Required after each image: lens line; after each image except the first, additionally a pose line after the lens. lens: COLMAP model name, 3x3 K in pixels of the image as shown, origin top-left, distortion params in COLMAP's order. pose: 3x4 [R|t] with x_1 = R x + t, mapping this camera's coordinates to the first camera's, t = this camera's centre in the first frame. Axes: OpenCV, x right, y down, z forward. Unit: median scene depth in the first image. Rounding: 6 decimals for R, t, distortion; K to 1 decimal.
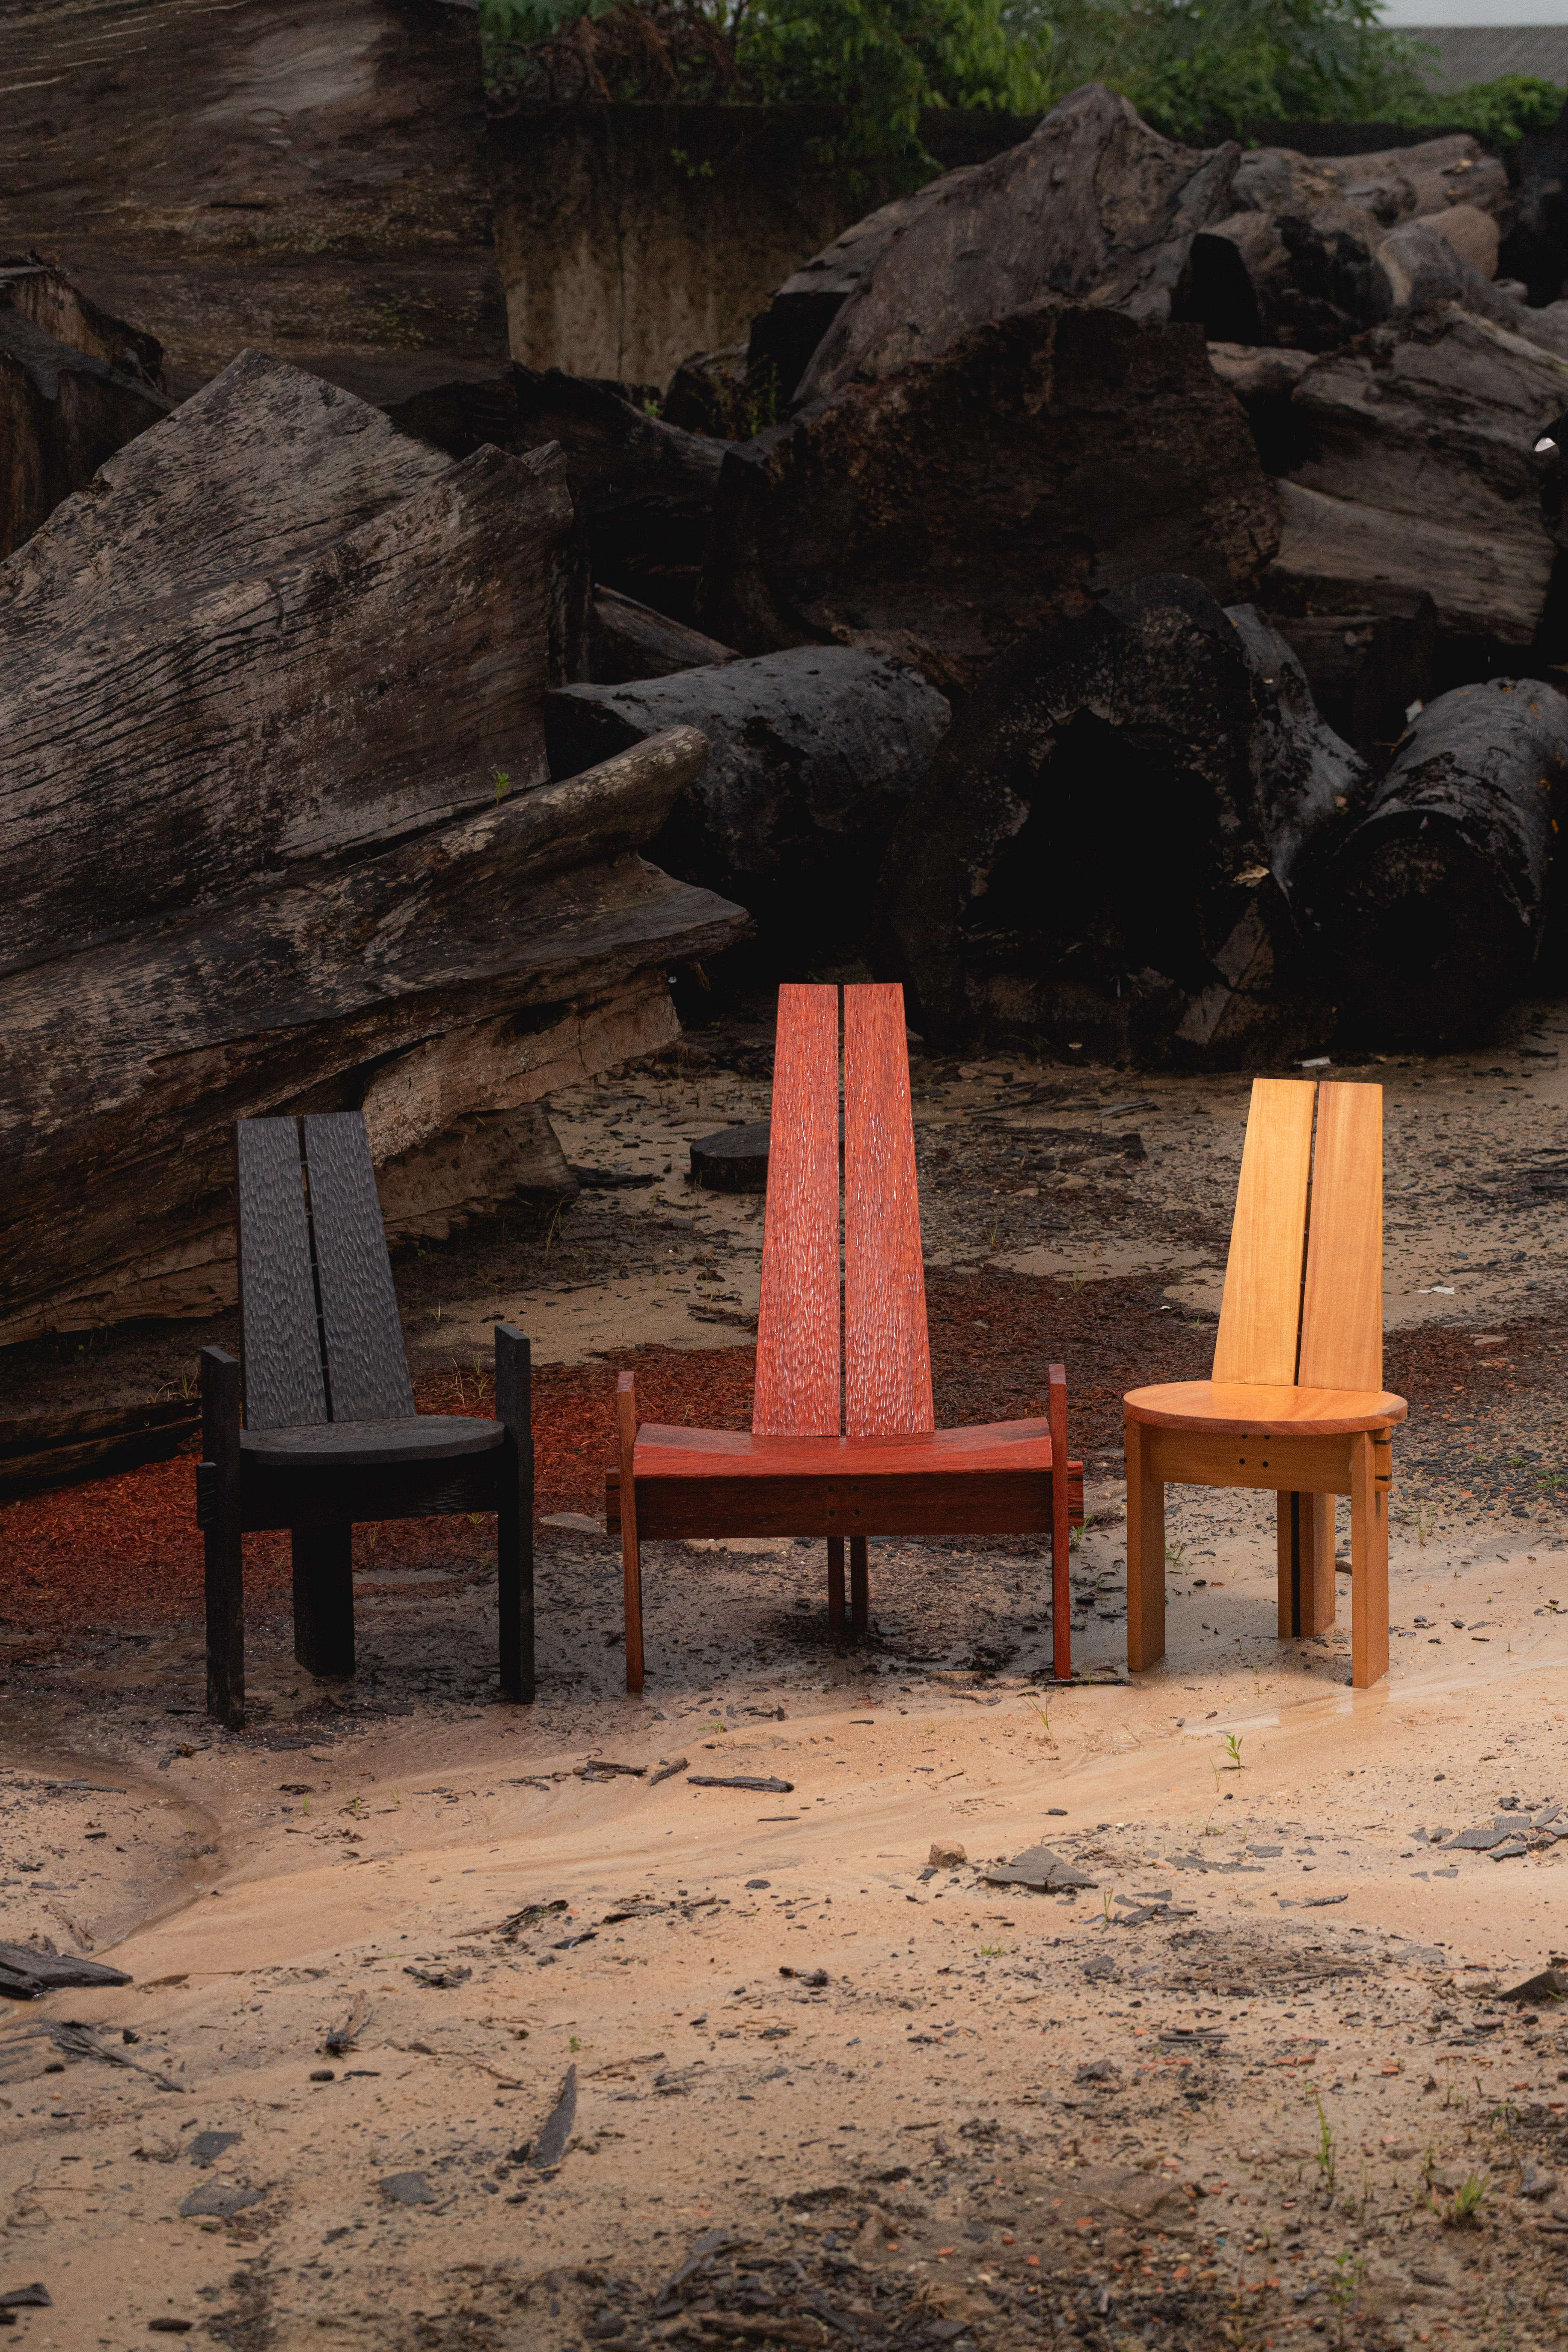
lens RADIAL K [[6791.3, 0, 780.1], [0, 6791.3, 1174.4], [0, 0, 1]] dist [-0.002637, 0.000000]
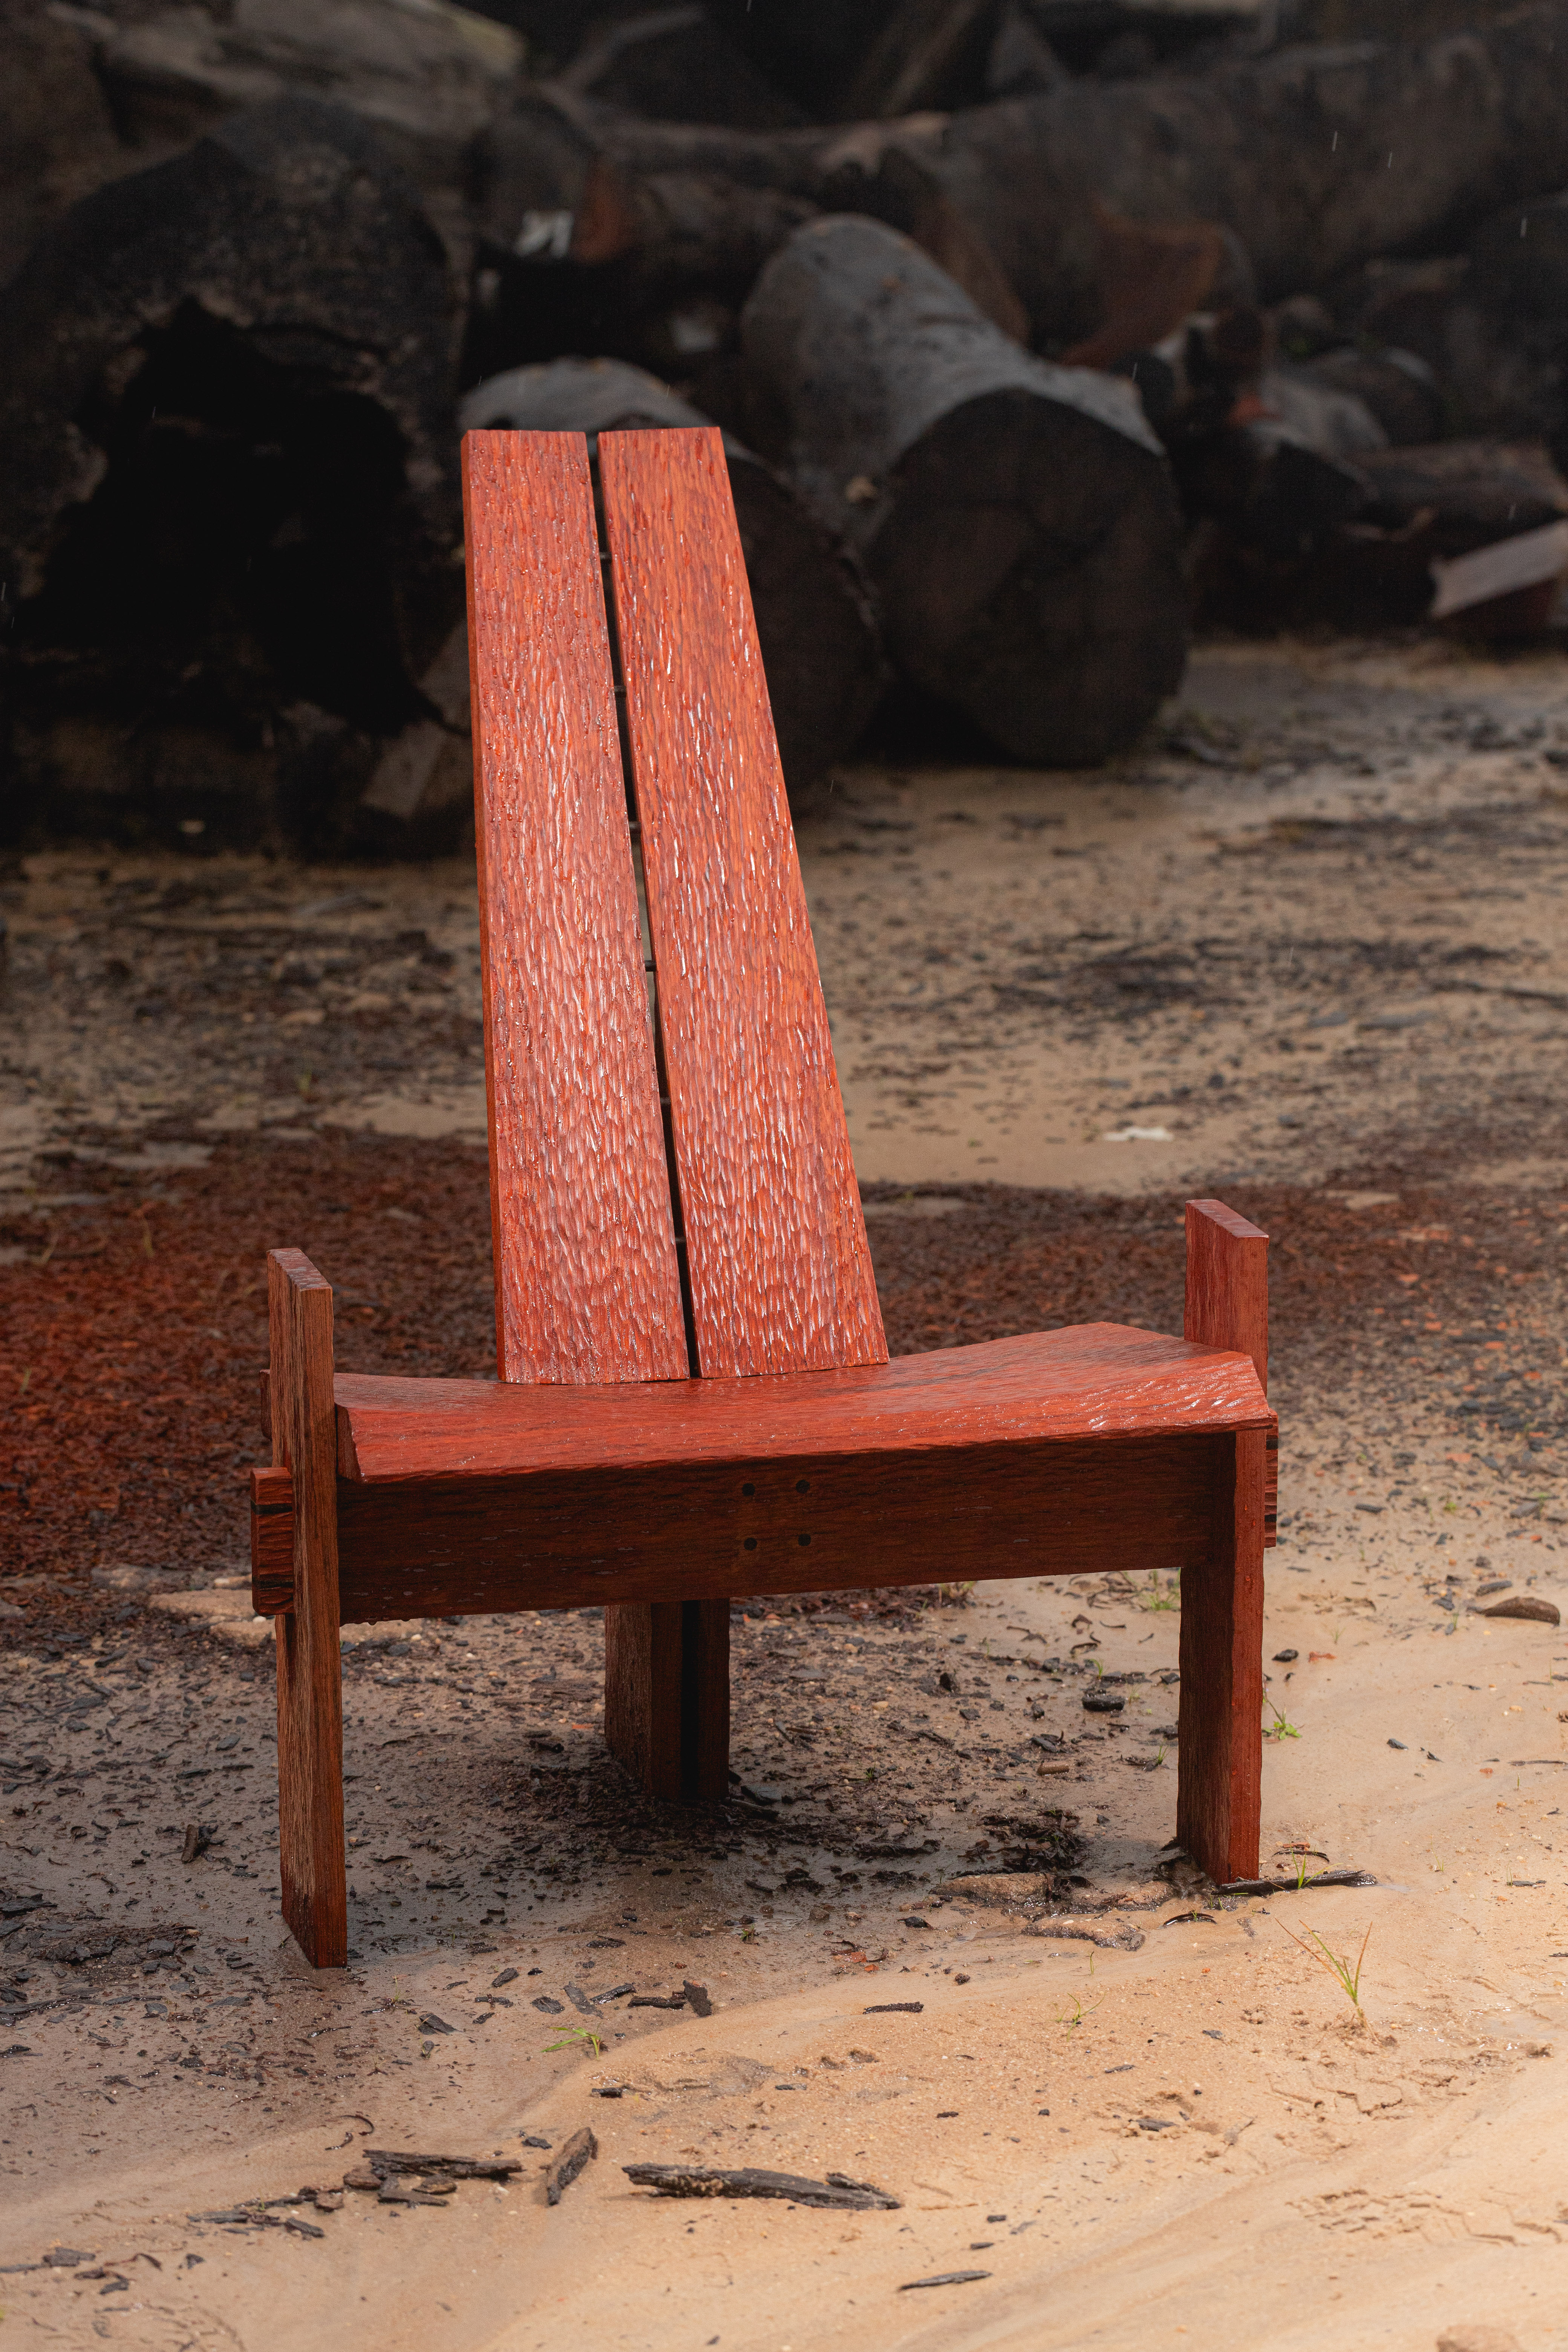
lens RADIAL K [[6791.3, 0, 788.5], [0, 6791.3, 1174.9], [0, 0, 1]] dist [-0.002637, 0.000000]
pose [[0.965415, -0.032314, 0.258706, -0.099846], [0.033982, 0.999421, -0.001975, 0.024659], [-0.258492, 0.010698, 0.965954, 0.527848]]
